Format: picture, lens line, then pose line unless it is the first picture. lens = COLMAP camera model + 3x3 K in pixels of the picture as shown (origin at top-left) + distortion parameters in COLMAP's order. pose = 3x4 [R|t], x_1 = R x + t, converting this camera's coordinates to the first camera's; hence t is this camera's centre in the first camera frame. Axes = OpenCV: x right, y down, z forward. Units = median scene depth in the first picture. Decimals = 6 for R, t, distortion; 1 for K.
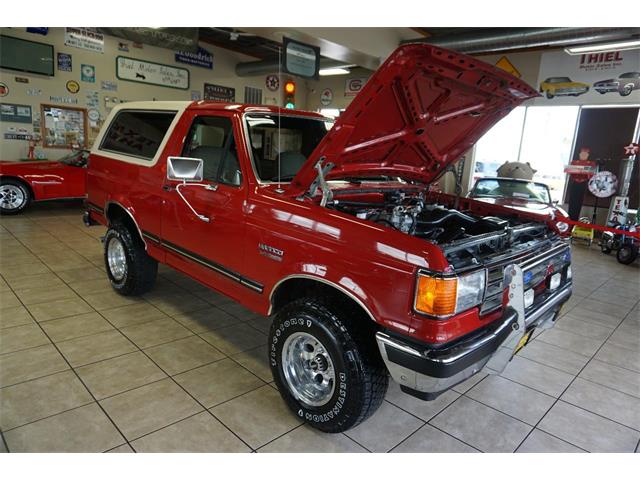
lens RADIAL K [[425.4, 0, 317.7], [0, 425.4, 237.8], [0, 0, 1]] dist [-0.045292, 0.035428]
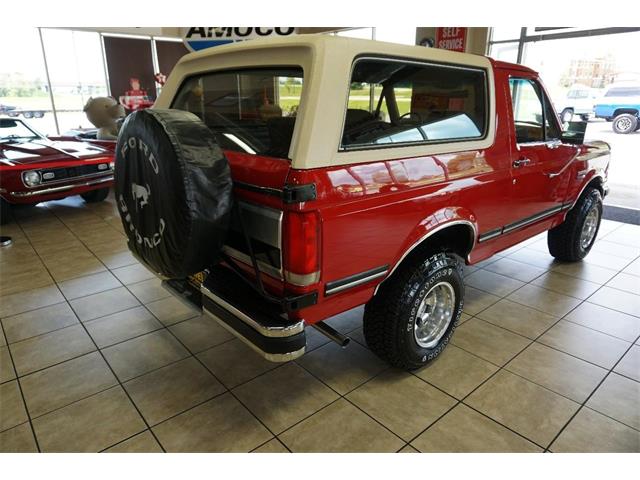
lens RADIAL K [[430.3, 0, 317.7], [0, 430.3, 241.1], [0, 0, 1]] dist [-0.039646, 0.032484]
pose [[0.082463, -0.385244, 0.919123, -0.795033], [0.208289, 0.908558, 0.362129, -0.240758], [-0.974585, 0.161581, 0.155165, 0.817562]]
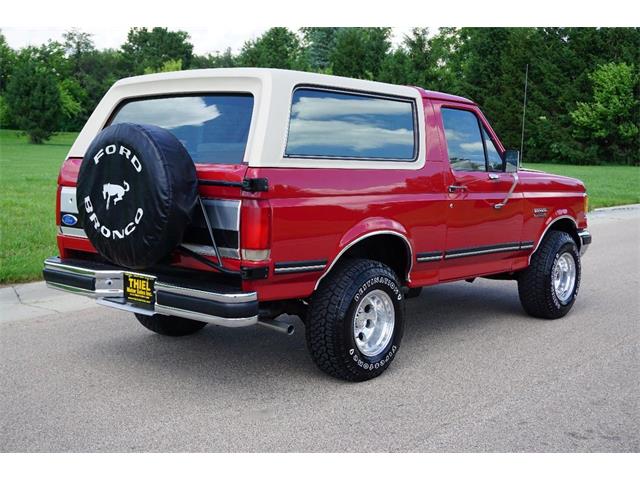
lens RADIAL K [[869.3, 0, 321.3], [0, 869.3, 211.3], [0, 0, 1]] dist [0.012348, 0.020383]
pose [[-0.061033, -0.149078, 0.986940, -1.341058], [0.186753, 0.969616, 0.158011, -0.257315], [-0.980509, 0.193958, -0.031338, 0.843674]]
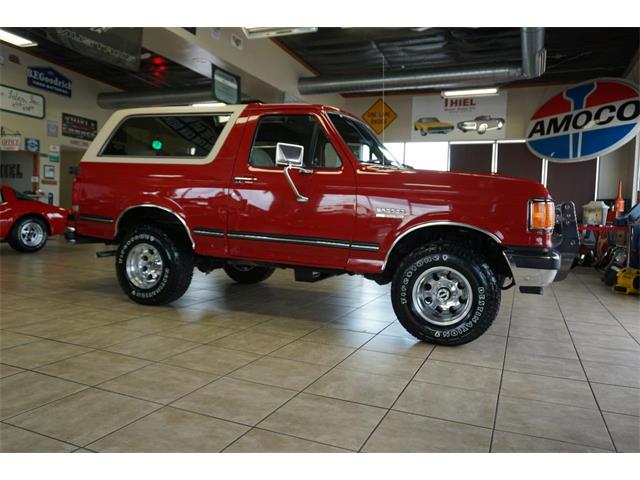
lens RADIAL K [[478.1, 0, 320.0], [0, 478.1, 240.0], [0, 0, 1]] dist [-0.009037, 0.005345]
pose [[0.927487, -0.055304, 0.369742, -0.391106], [0.102324, 0.988786, -0.108780, 0.115214], [-0.359580, 0.138725, 0.922745, -0.100447]]
